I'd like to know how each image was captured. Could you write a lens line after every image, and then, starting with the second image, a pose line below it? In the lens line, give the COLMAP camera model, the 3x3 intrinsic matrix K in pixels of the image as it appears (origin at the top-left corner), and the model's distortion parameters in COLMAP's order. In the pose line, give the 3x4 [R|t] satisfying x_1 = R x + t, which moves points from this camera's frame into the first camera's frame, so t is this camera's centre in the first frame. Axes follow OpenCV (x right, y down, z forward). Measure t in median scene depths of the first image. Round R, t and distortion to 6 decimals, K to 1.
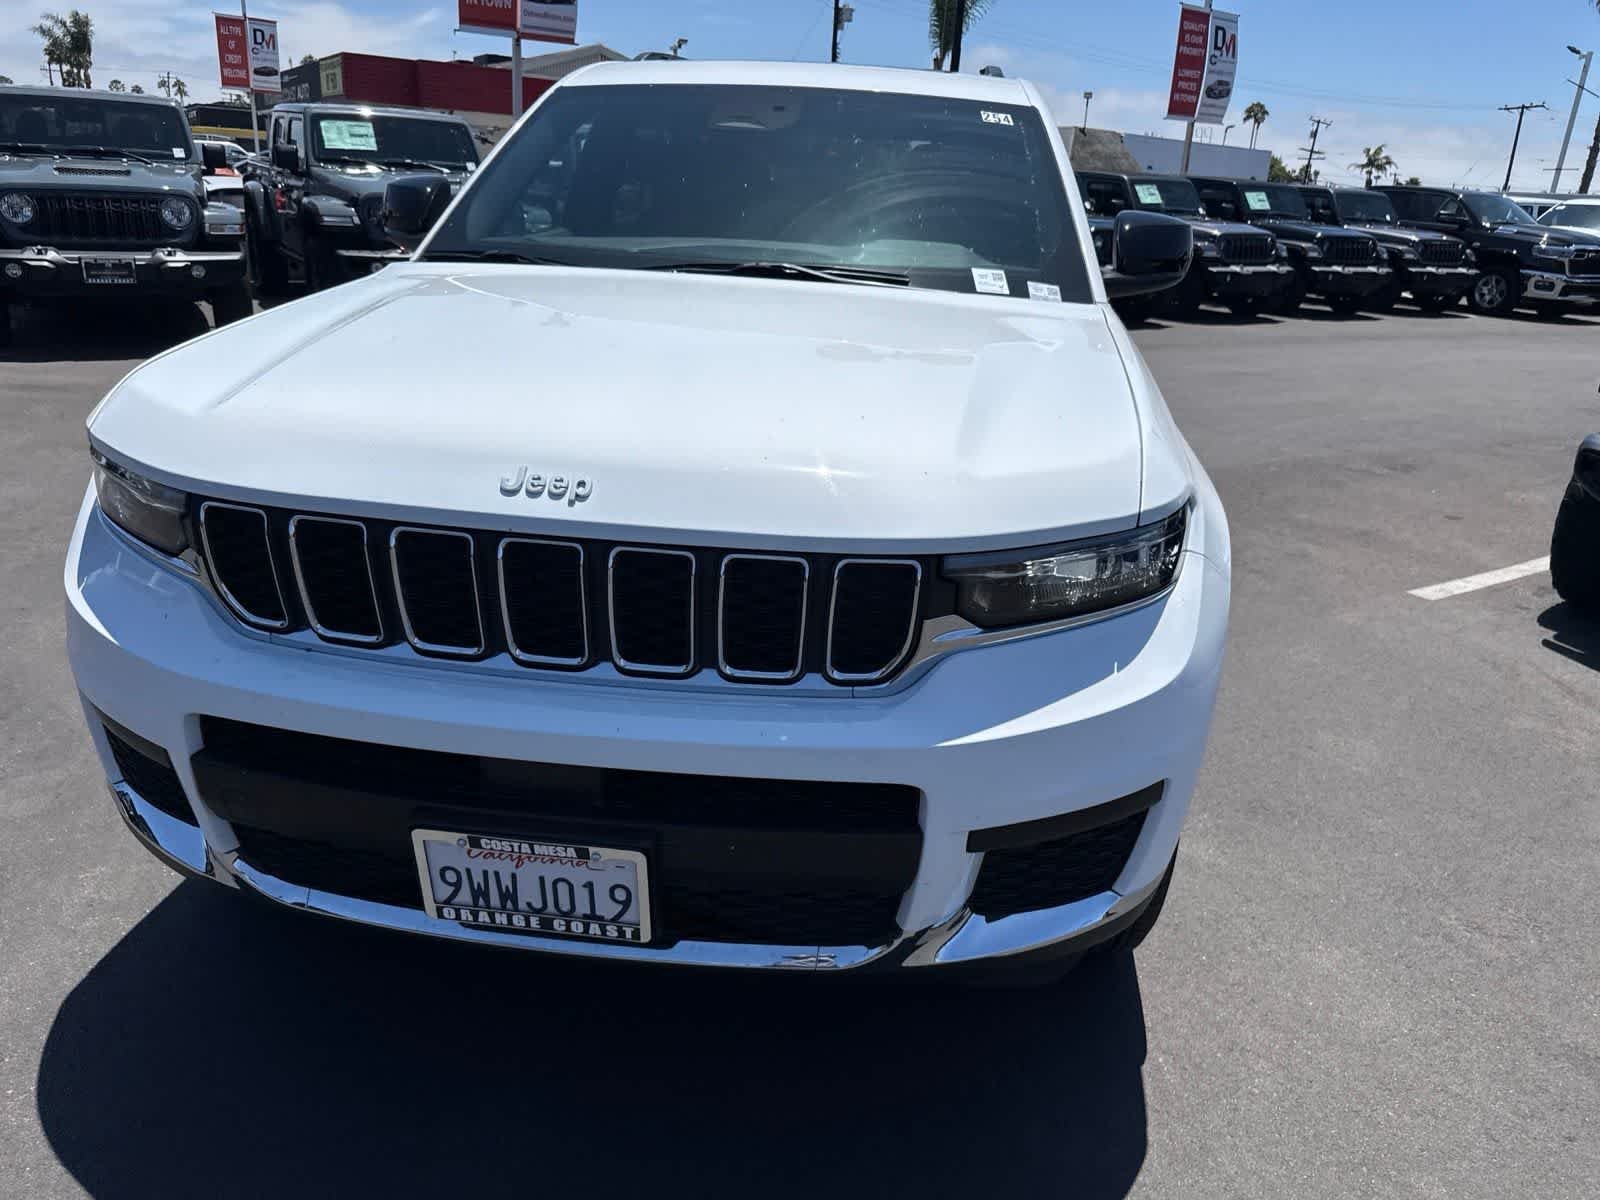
lens RADIAL K [[1146.9, 0, 812.2], [0, 1146.9, 593.5], [0, 0, 1]] dist [0.030130, -0.027689]
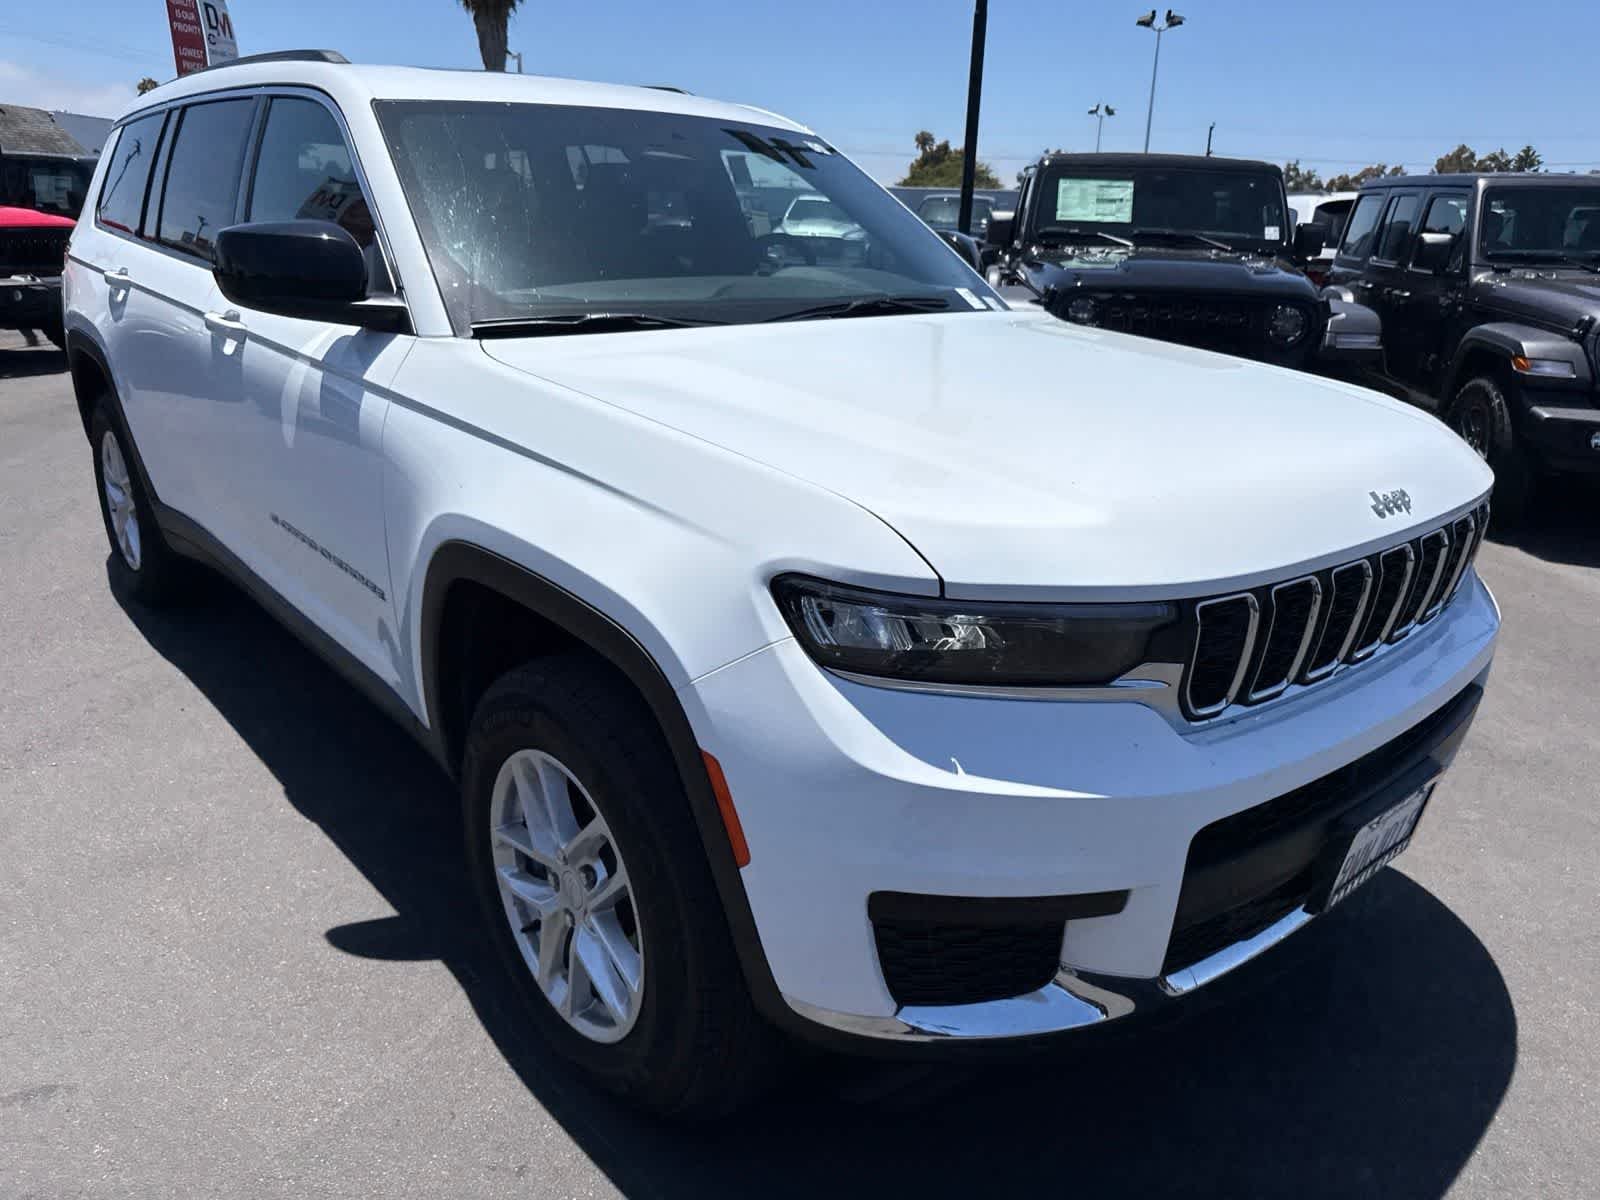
lens RADIAL K [[1146.9, 0, 808.7], [0, 1146.9, 594.0], [0, 0, 1]] dist [0.030130, -0.027689]
pose [[0.669025, -0.267423, 0.693463, -1.028597], [0.256992, 0.958710, 0.121776, -0.209951], [-0.697396, 0.096743, 0.710127, 0.404143]]
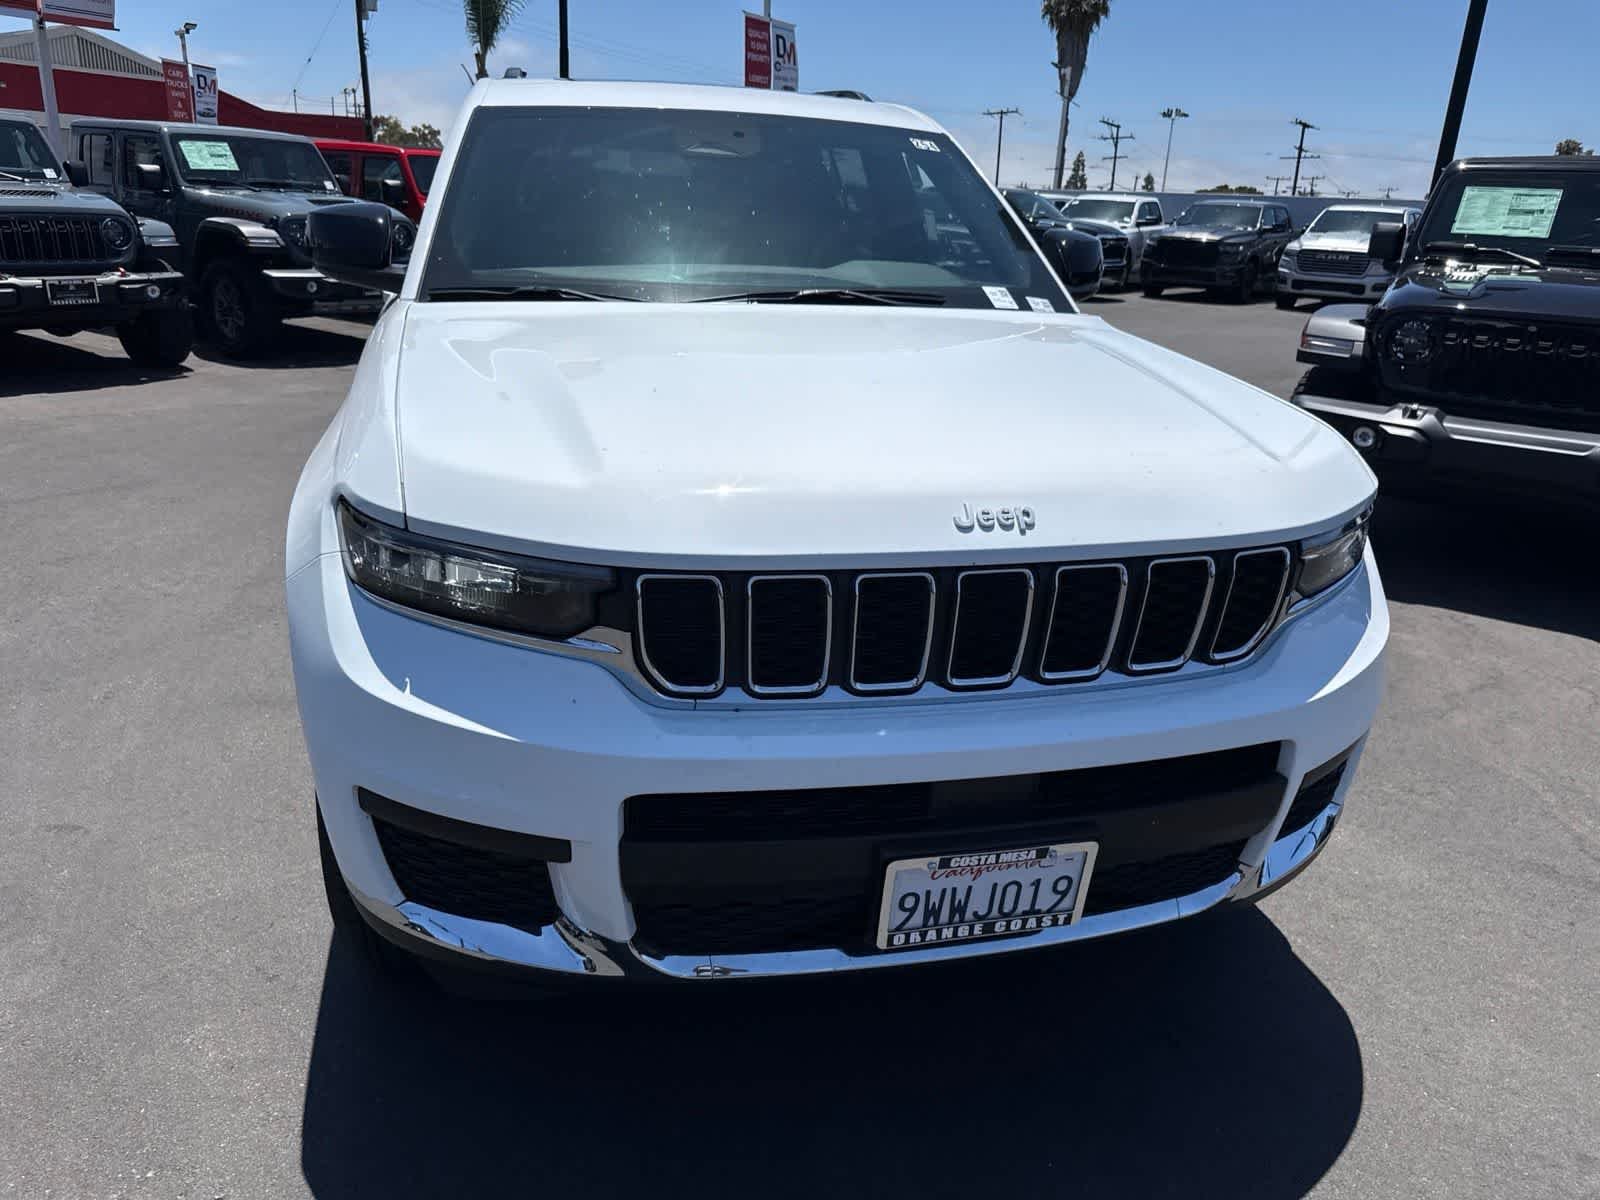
lens RADIAL K [[1146.9, 0, 812.0], [0, 1146.9, 598.8], [0, 0, 1]] dist [0.030130, -0.027689]
pose [[0.929881, -0.132037, 0.343347, -0.533528], [0.129843, 0.991096, 0.029483, -0.051052], [-0.344183, 0.017165, 0.938746, 0.038896]]
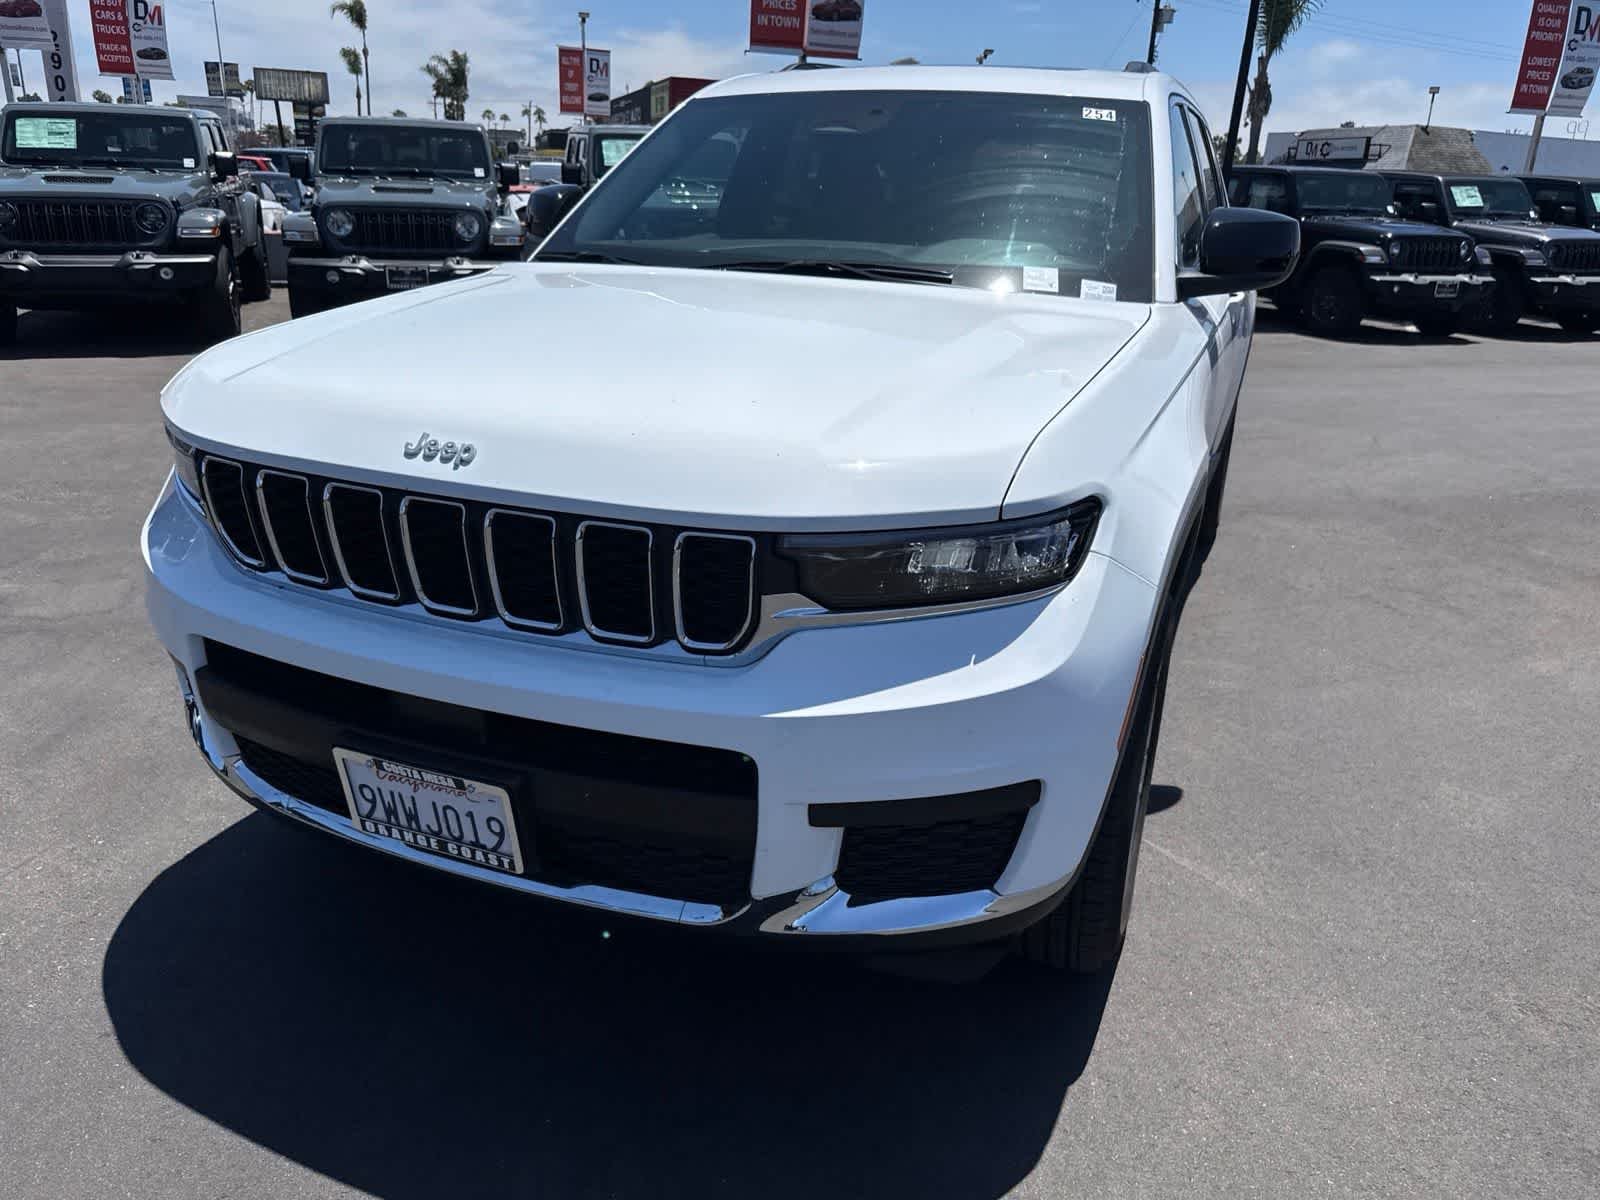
lens RADIAL K [[1146.9, 0, 809.3], [0, 1146.9, 600.4], [0, 0, 1]] dist [0.030130, -0.027689]
pose [[0.967044, 0.071013, -0.244505, 0.277505], [-0.071913, 0.997397, 0.005257, 0.013748], [0.244242, 0.012500, 0.969634, 0.001847]]
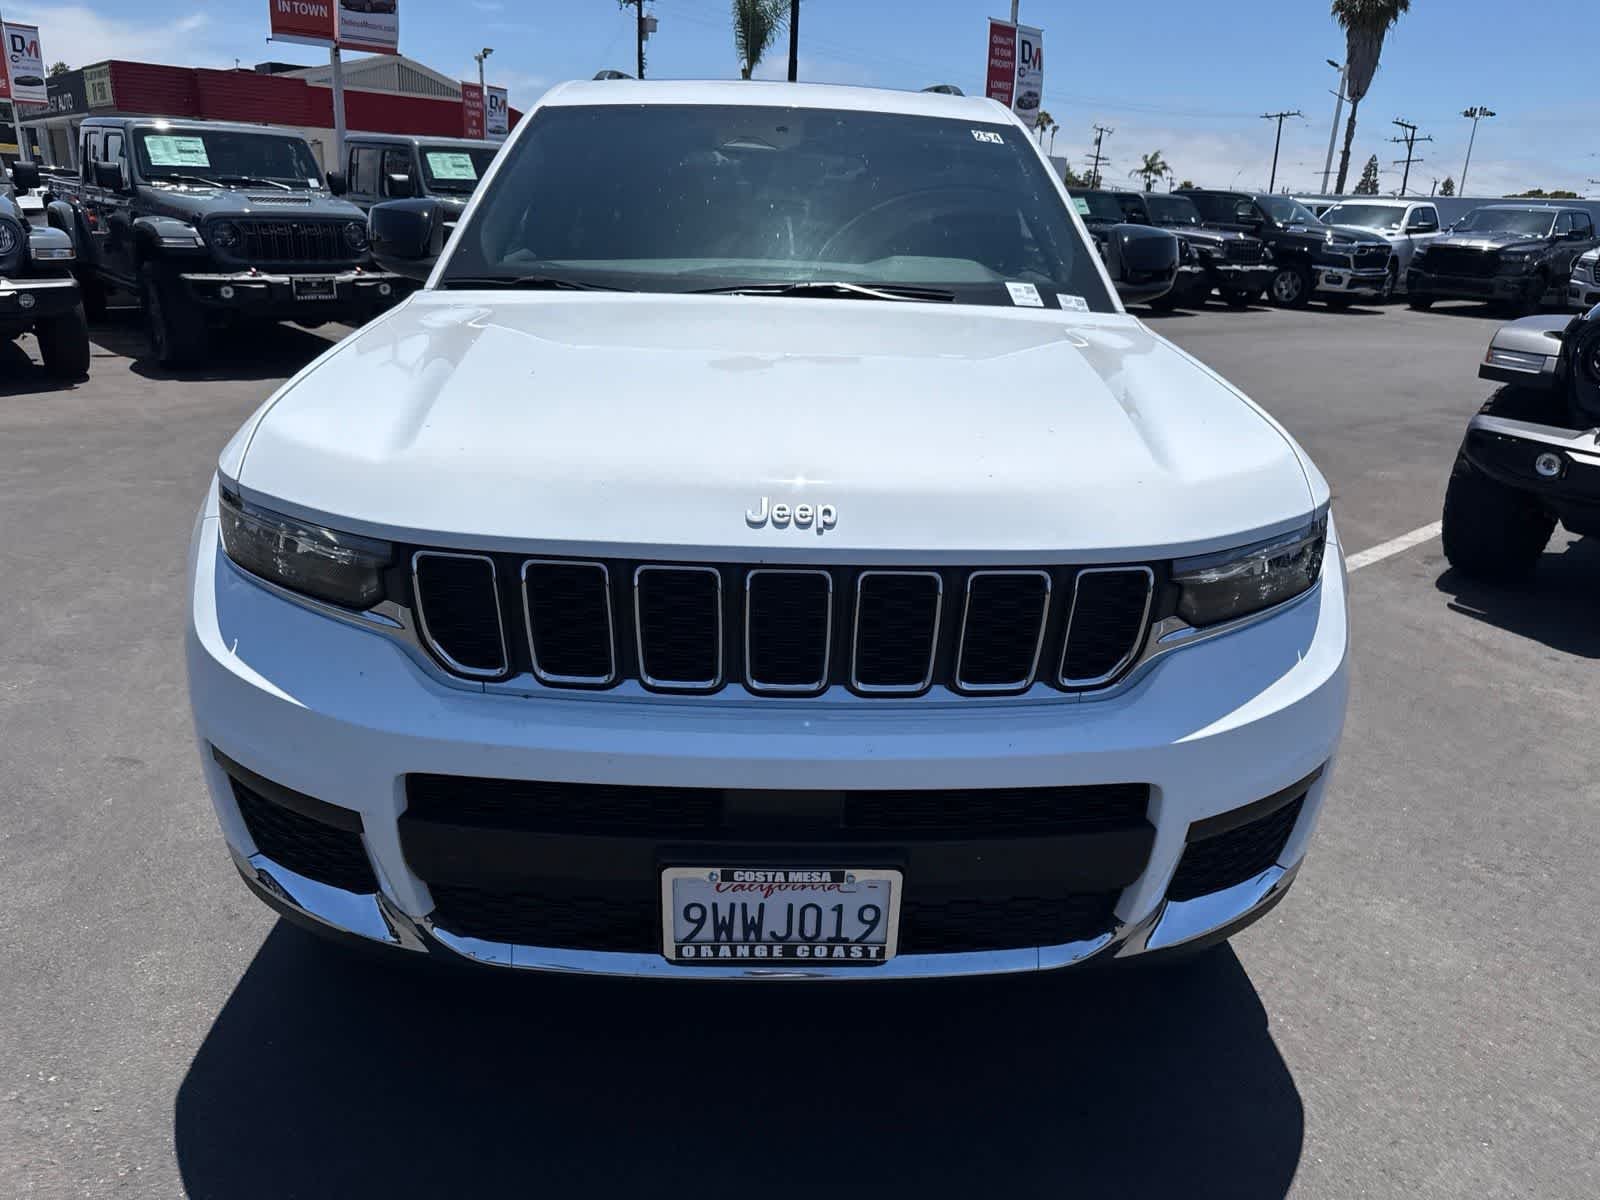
lens RADIAL K [[1146.9, 0, 810.9], [0, 1146.9, 588.3], [0, 0, 1]] dist [0.030130, -0.027689]
pose [[0.987126, -0.063836, 0.146656, -0.255360], [0.065386, 0.997843, -0.005773, -0.015908], [-0.145971, 0.015288, 0.989171, 0.002409]]
